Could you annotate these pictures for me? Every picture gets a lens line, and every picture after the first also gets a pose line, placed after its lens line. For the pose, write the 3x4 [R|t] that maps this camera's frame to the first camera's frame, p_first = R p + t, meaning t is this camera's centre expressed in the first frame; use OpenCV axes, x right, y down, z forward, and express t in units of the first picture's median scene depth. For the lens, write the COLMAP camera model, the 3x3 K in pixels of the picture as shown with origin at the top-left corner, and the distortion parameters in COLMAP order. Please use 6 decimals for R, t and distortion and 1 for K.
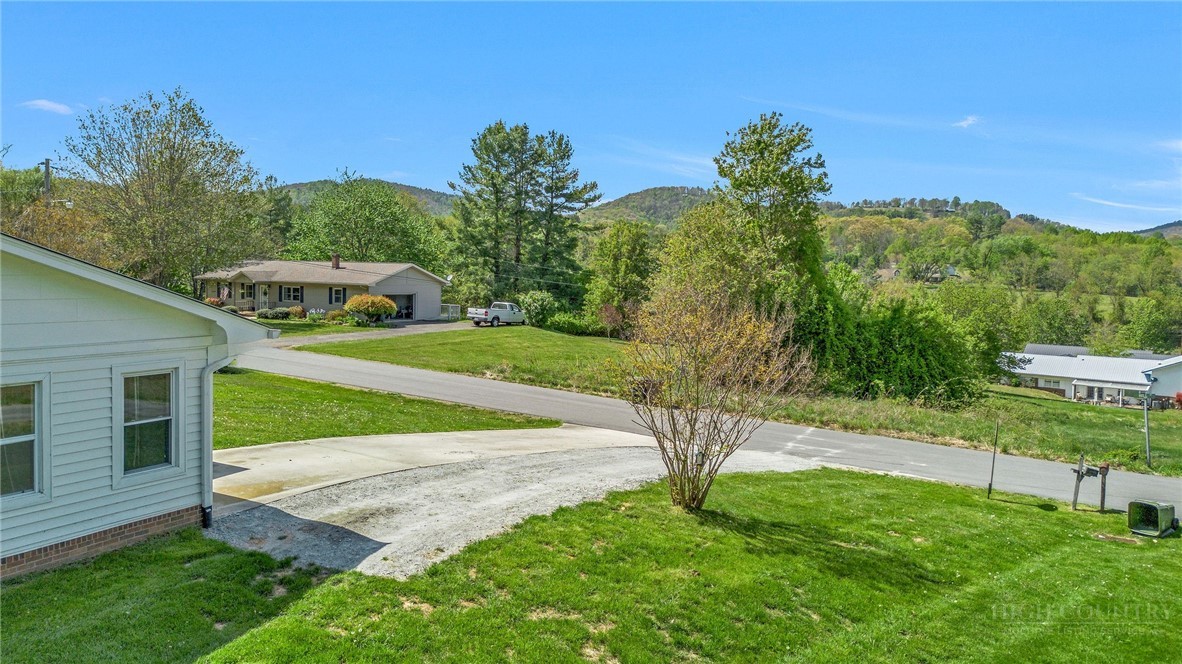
lens RADIAL K [[915.0, 0, 591.0], [0, 915.0, 332.0], [0, 0, 1]] dist [0.085953, -0.006094]
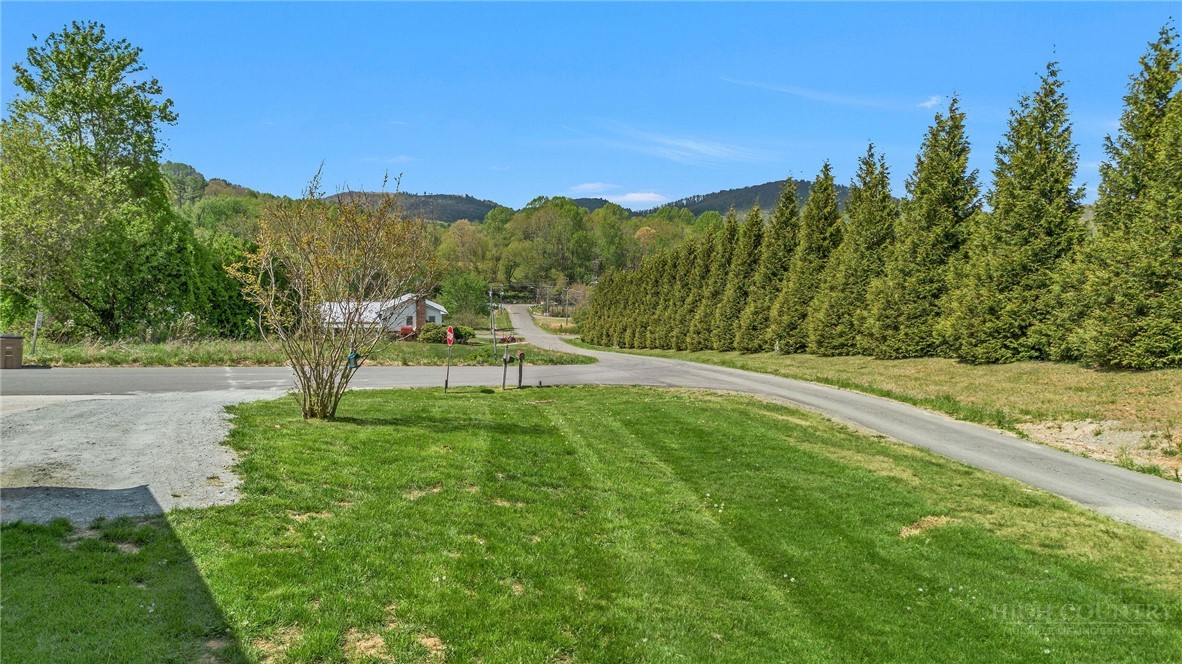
lens RADIAL K [[915.0, 0, 591.0], [0, 915.0, 332.0], [0, 0, 1]] dist [0.085953, -0.006094]
pose [[0.630026, -0.080362, 0.772405, -0.216305], [0.060599, 0.996686, 0.054268, 0.032142], [-0.774206, 0.012617, 0.632808, 0.083803]]
